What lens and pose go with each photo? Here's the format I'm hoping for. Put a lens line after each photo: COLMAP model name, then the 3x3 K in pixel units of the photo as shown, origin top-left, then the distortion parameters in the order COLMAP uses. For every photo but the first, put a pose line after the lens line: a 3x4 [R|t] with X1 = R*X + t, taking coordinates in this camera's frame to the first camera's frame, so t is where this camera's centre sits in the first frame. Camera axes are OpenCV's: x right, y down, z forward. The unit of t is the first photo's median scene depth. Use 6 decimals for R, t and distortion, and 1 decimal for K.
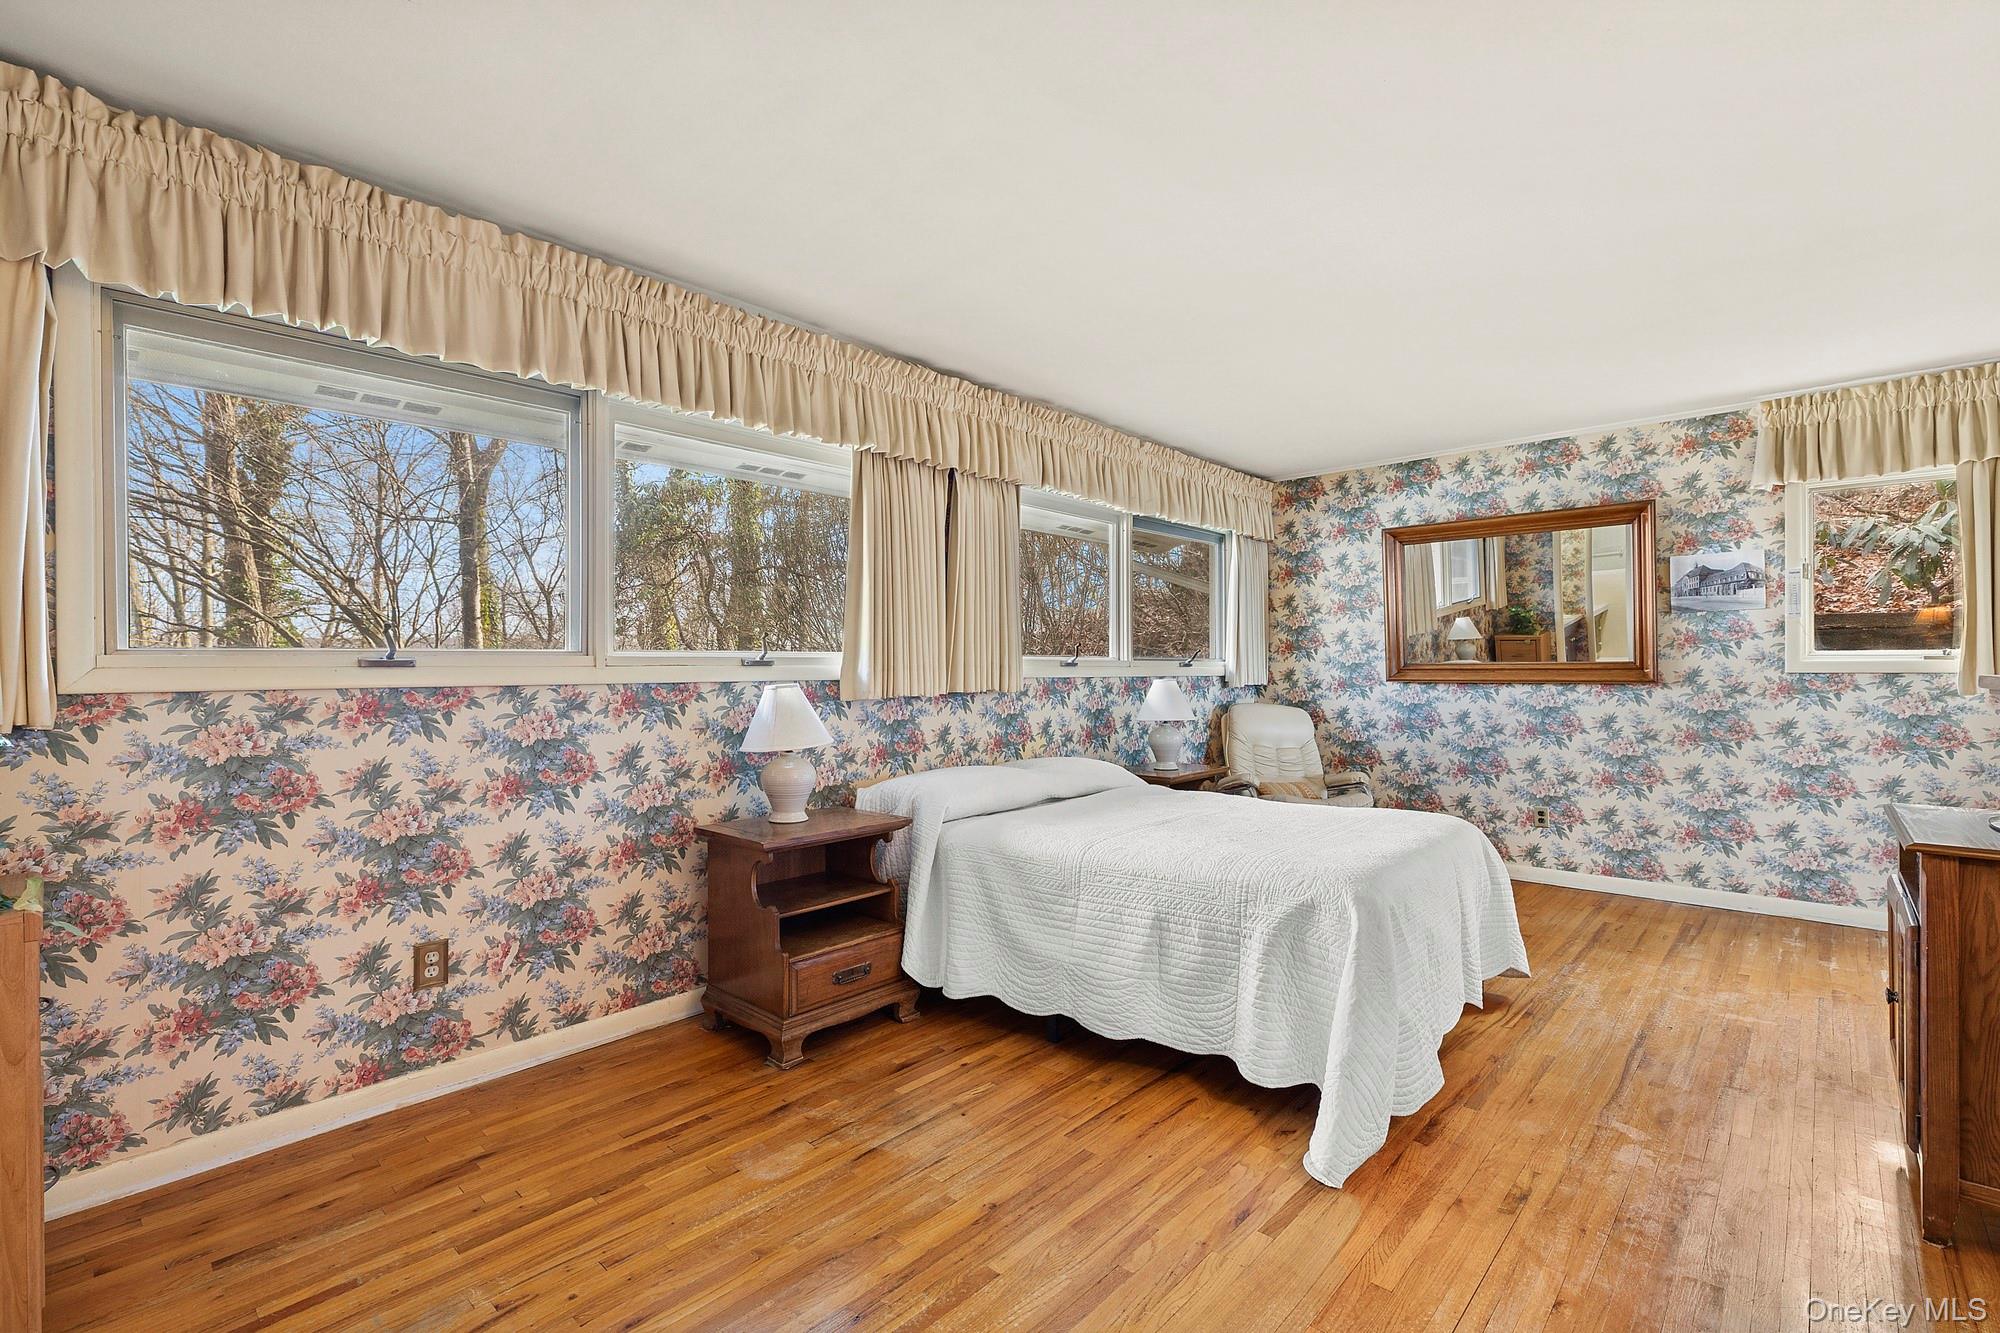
lens RADIAL K [[906.1, 0, 999.7], [0, 906.1, 656.5], [0, 0, 1]] dist [0.035294, 0.001275]
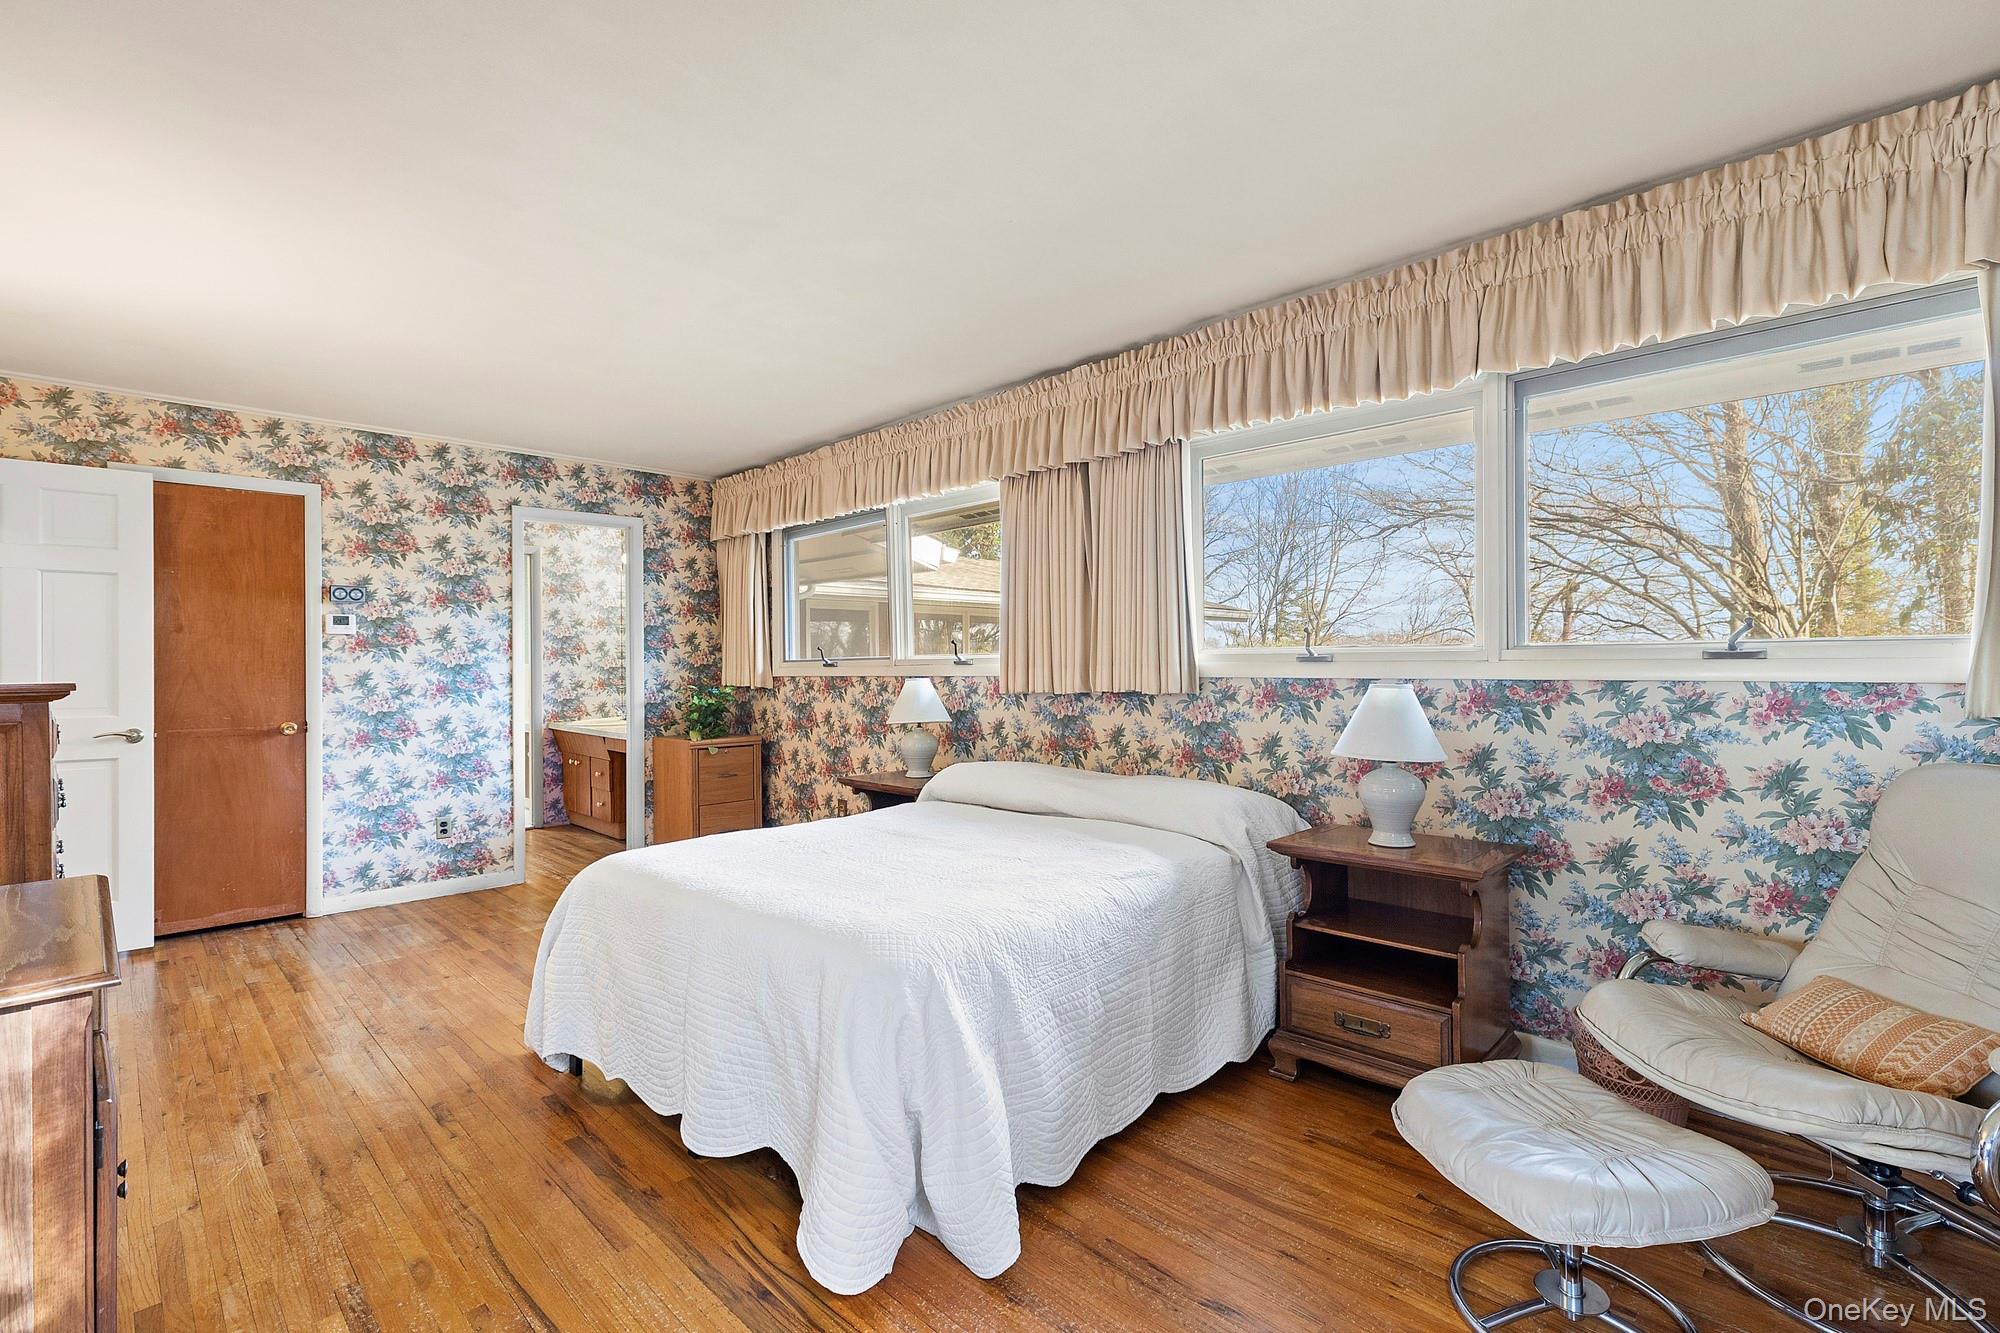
lens RADIAL K [[832.4, 0, 993.2], [0, 832.4, 674.5], [0, 0, 1]] dist [0.019463, 0.000244]
pose [[0.003335, 0.009253, -0.999952, 0.711361], [0.017492, 0.999804, 0.009310, 0.010006], [0.999841, -0.017522, 0.003173, 0.760750]]
